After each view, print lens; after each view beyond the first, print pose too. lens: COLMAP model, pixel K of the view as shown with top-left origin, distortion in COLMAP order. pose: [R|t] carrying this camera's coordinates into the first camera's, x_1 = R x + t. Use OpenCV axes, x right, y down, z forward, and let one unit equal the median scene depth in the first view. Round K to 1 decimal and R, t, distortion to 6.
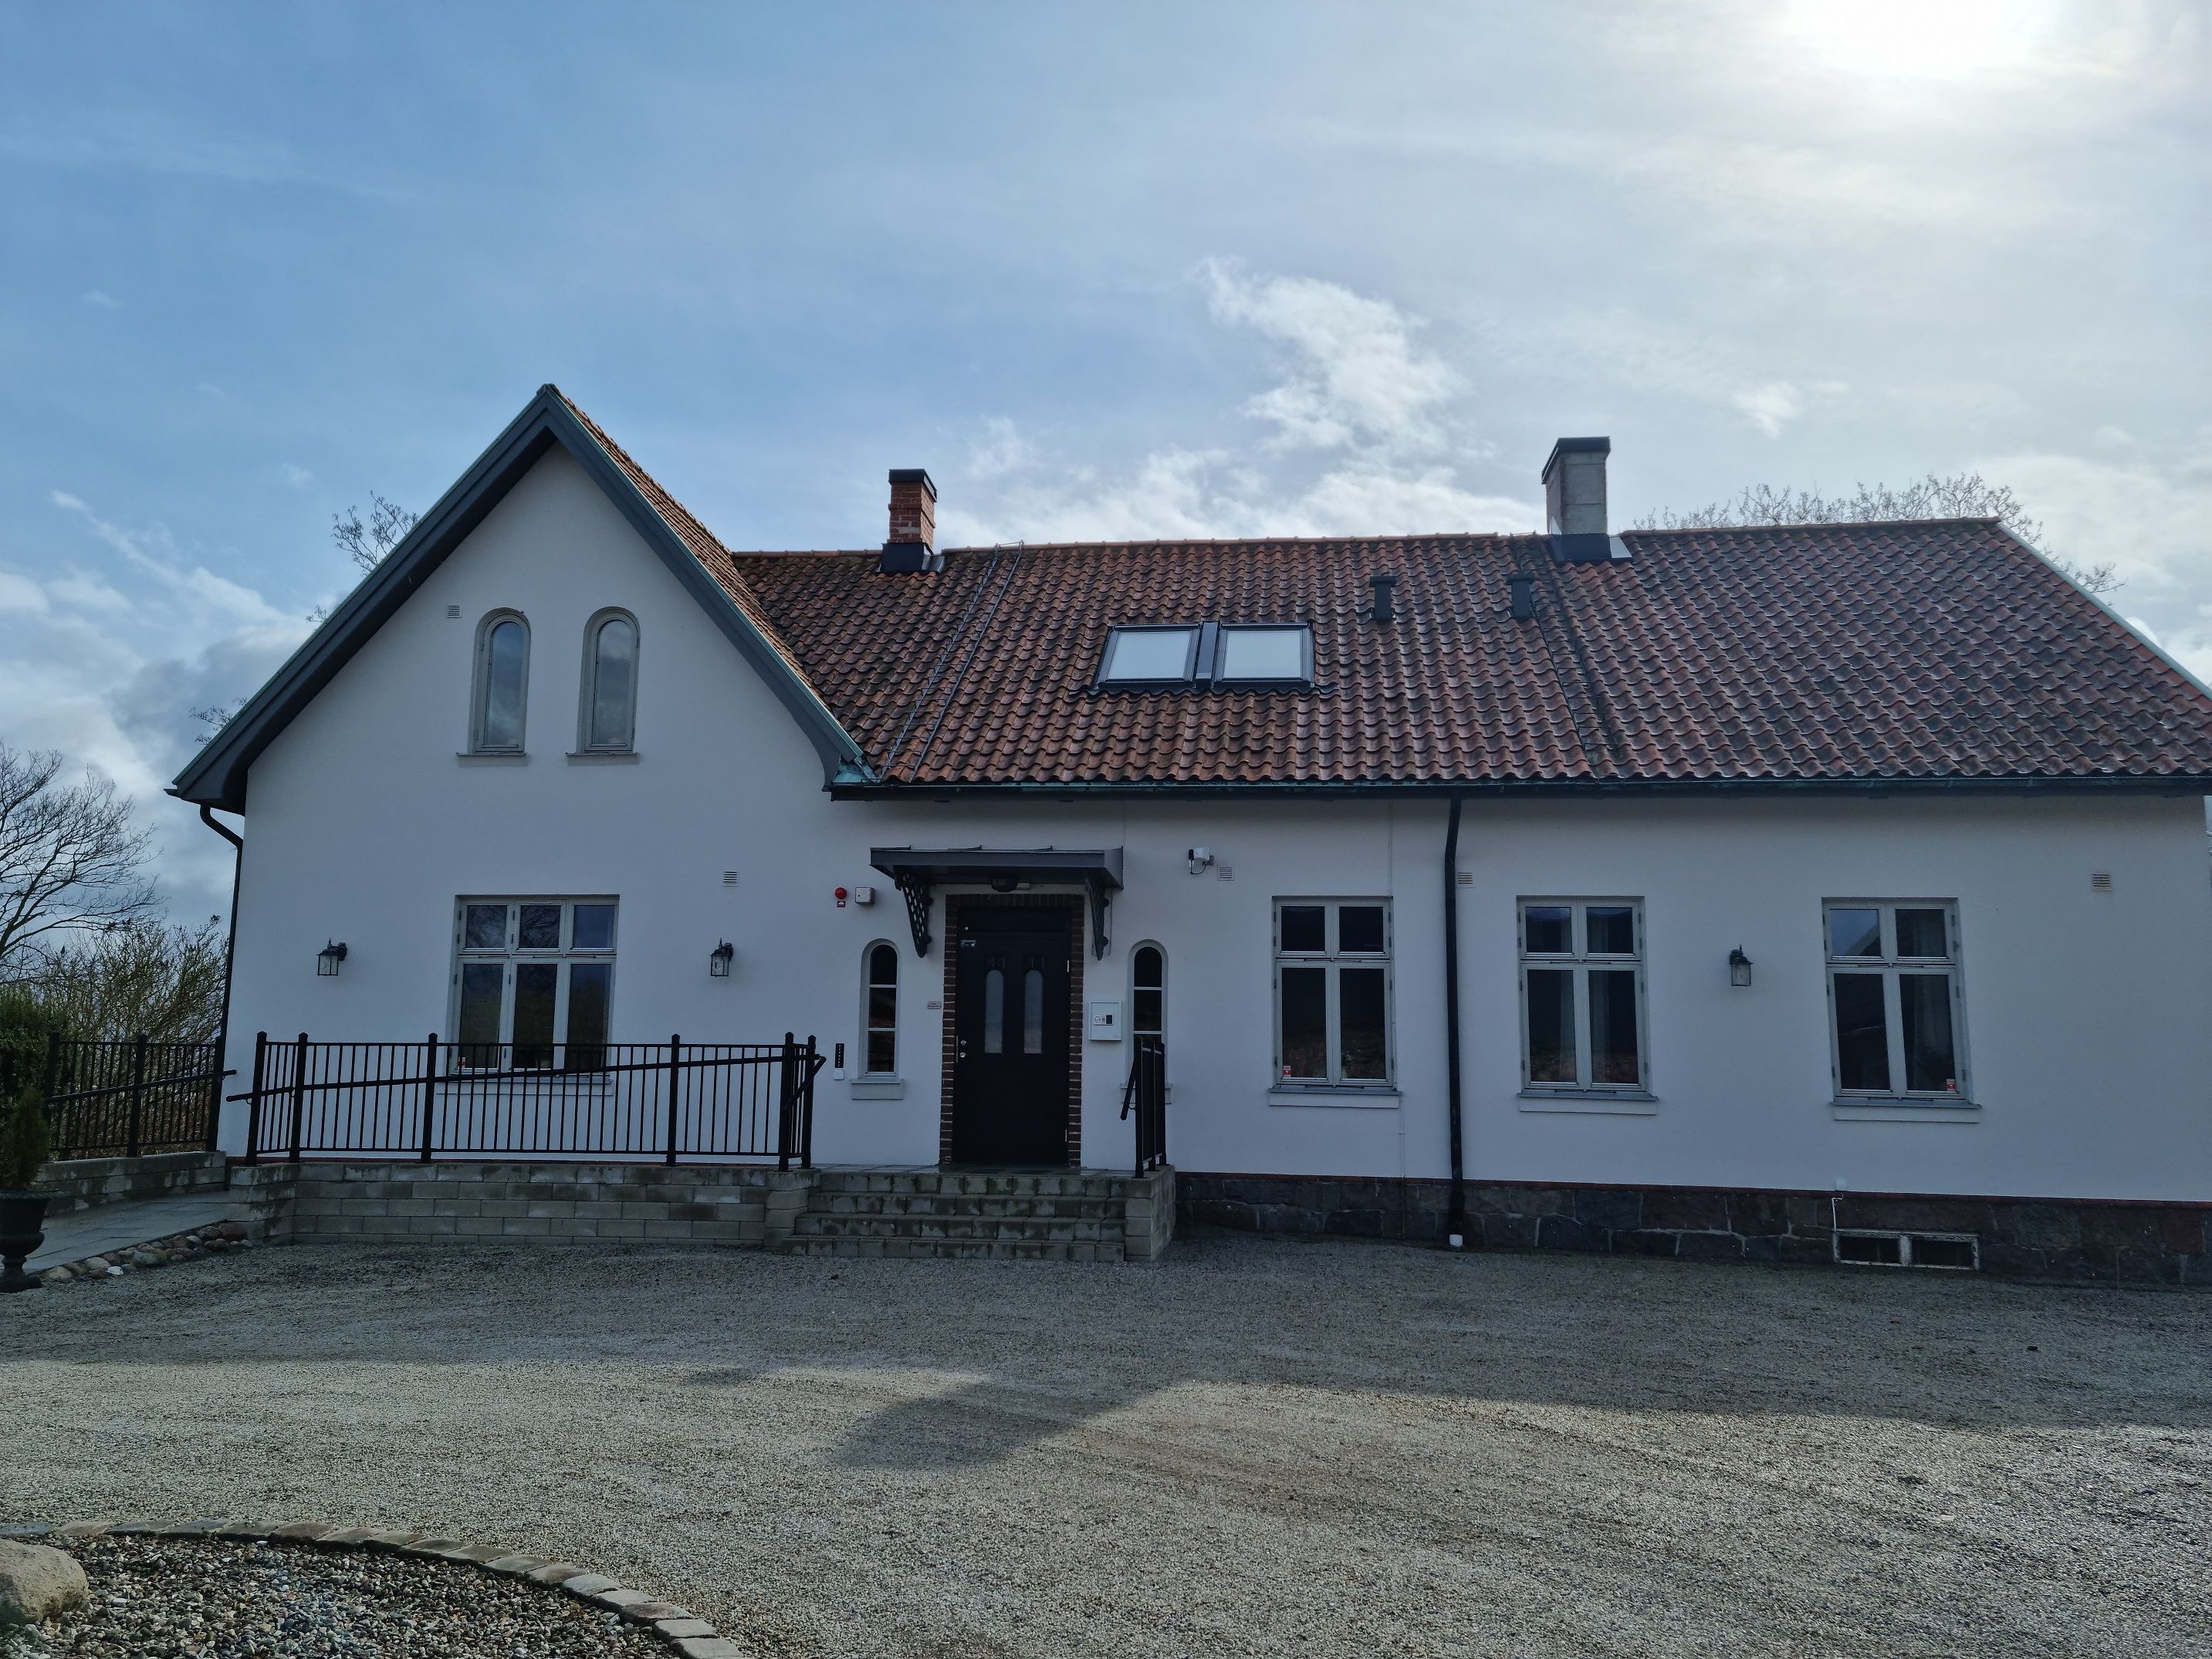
lens RADIAL K [[1717.9, 0, 1103.3], [0, 1717.9, 777.5], [0, 0, 1]] dist [0.103322, -0.076642]
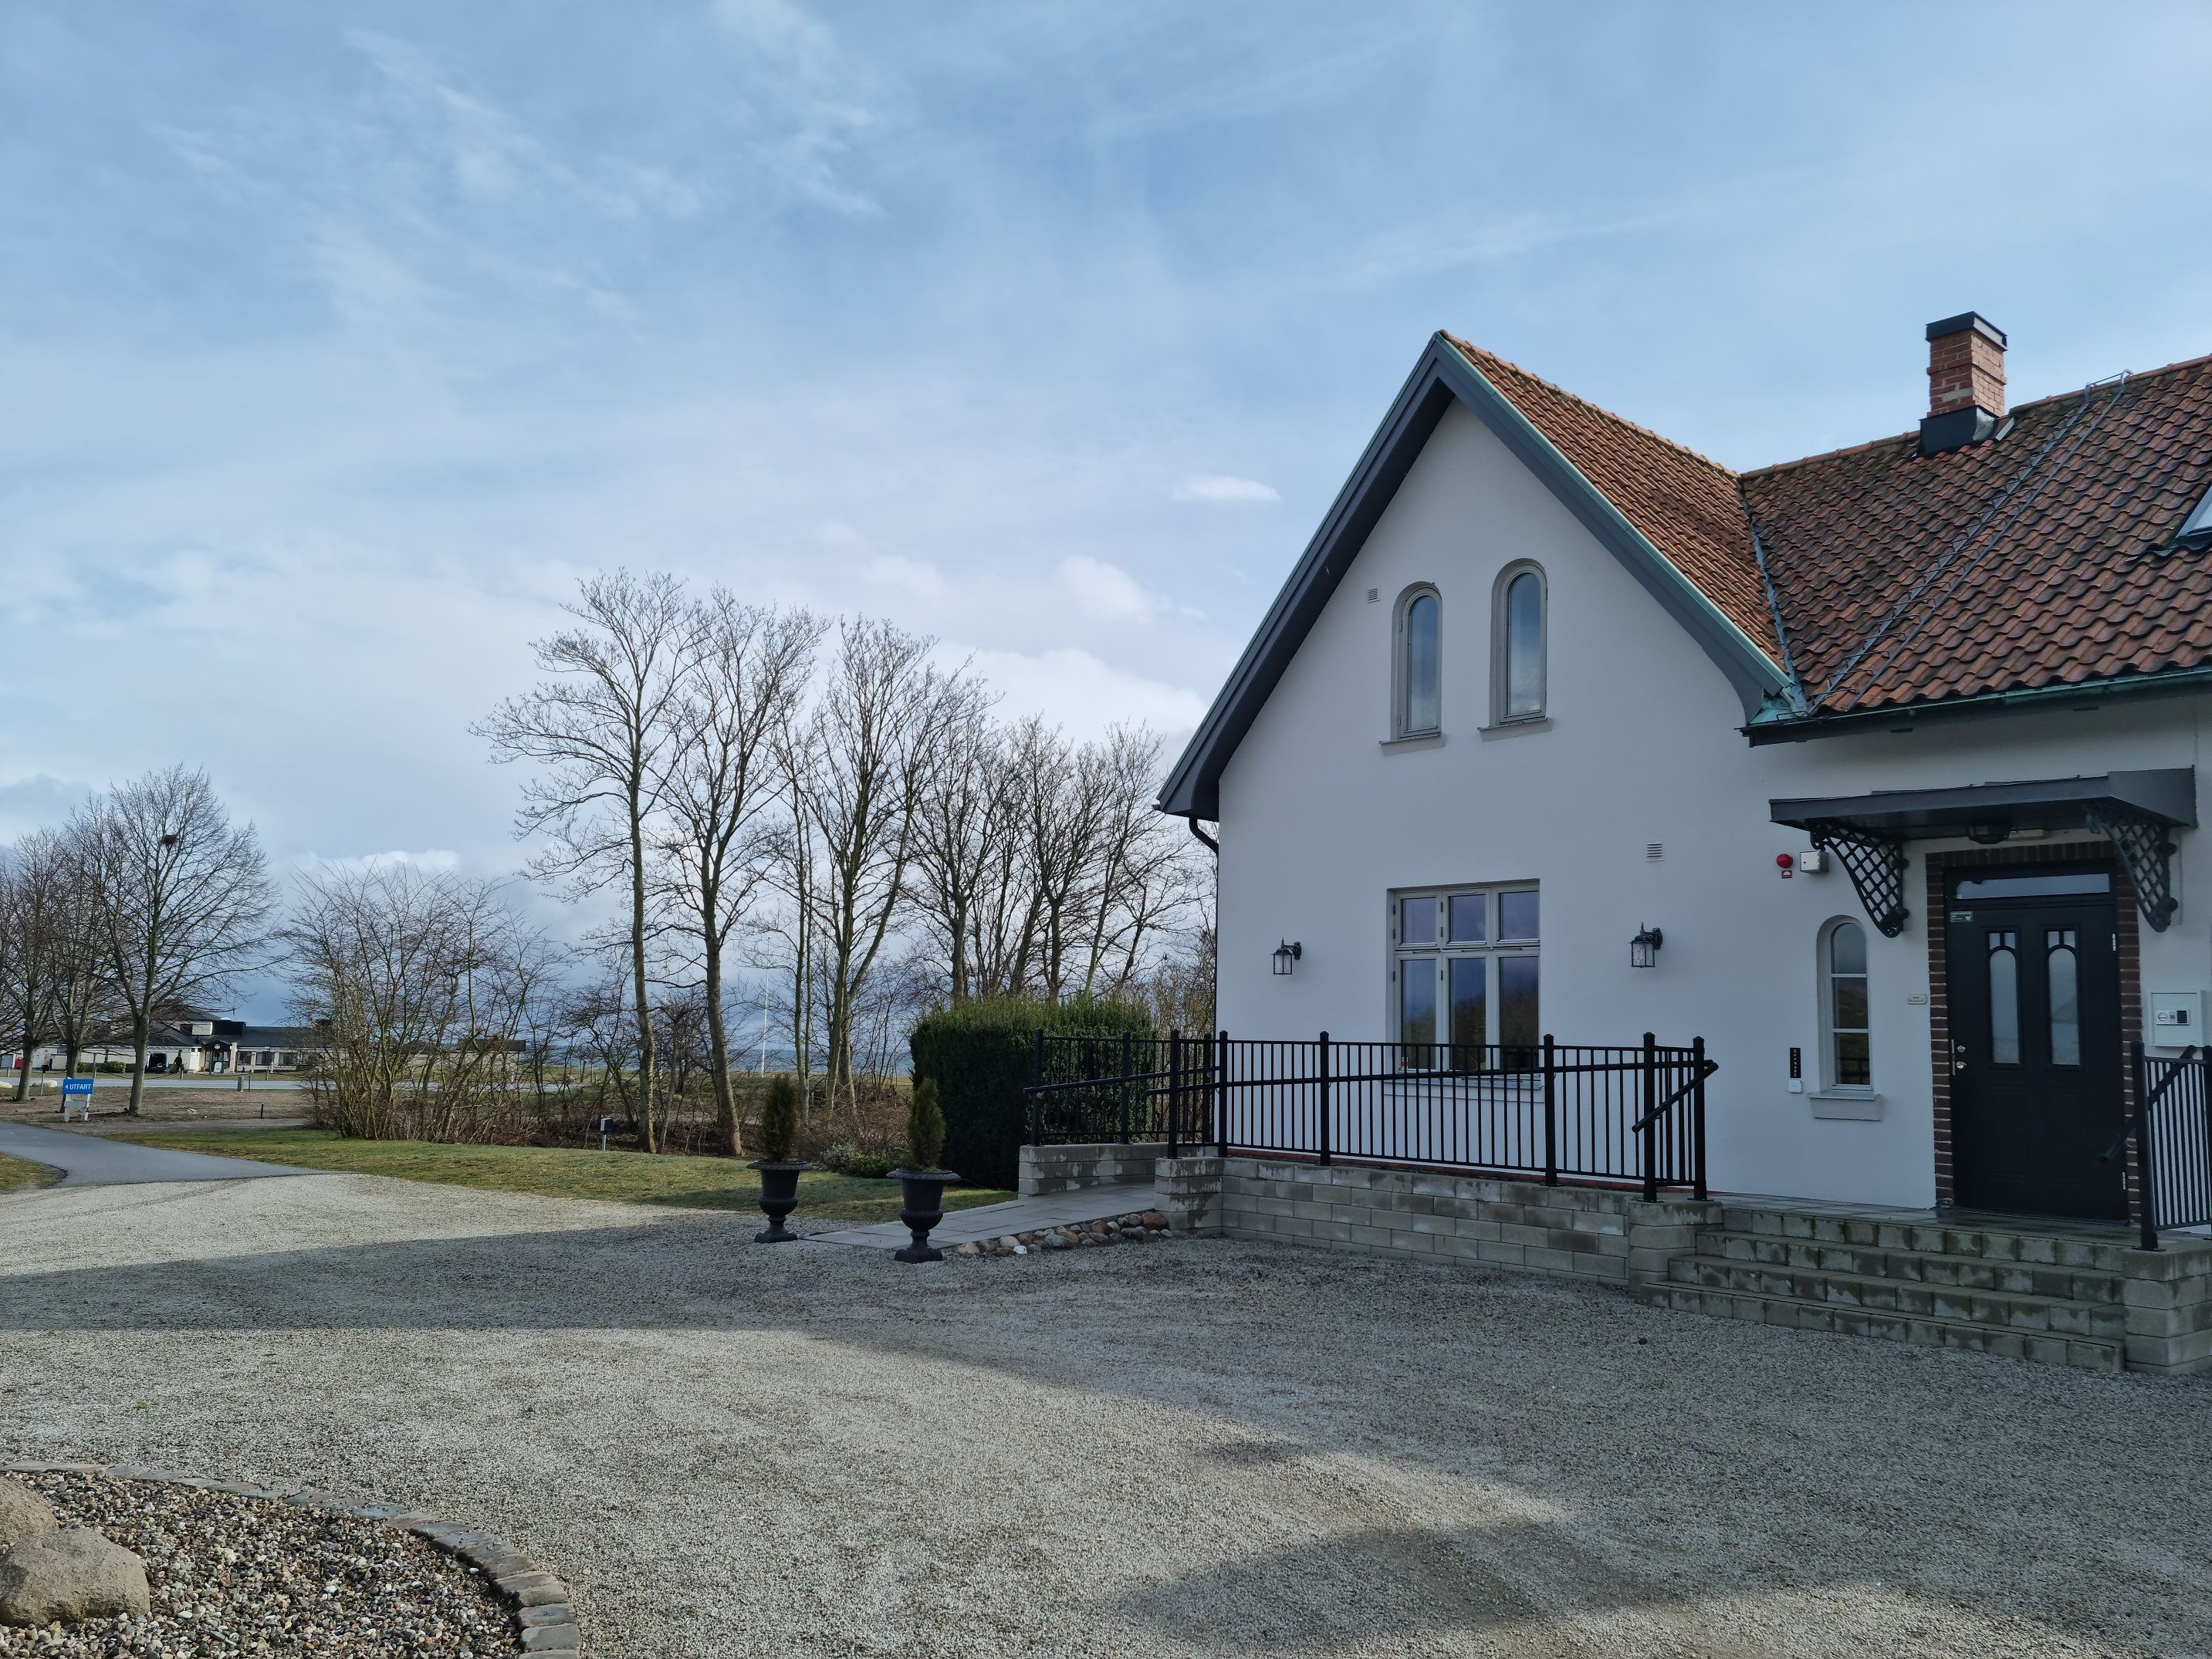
lens RADIAL K [[1744.9, 0, 1106.0], [0, 1744.9, 829.5], [0, 0, 1]] dist [0.114967, -0.091996]
pose [[0.759507, -0.079406, -0.645634, 0.152488], [0.098011, 0.995160, -0.007096, 0.030195], [0.643073, -0.057890, 0.763614, 0.186903]]
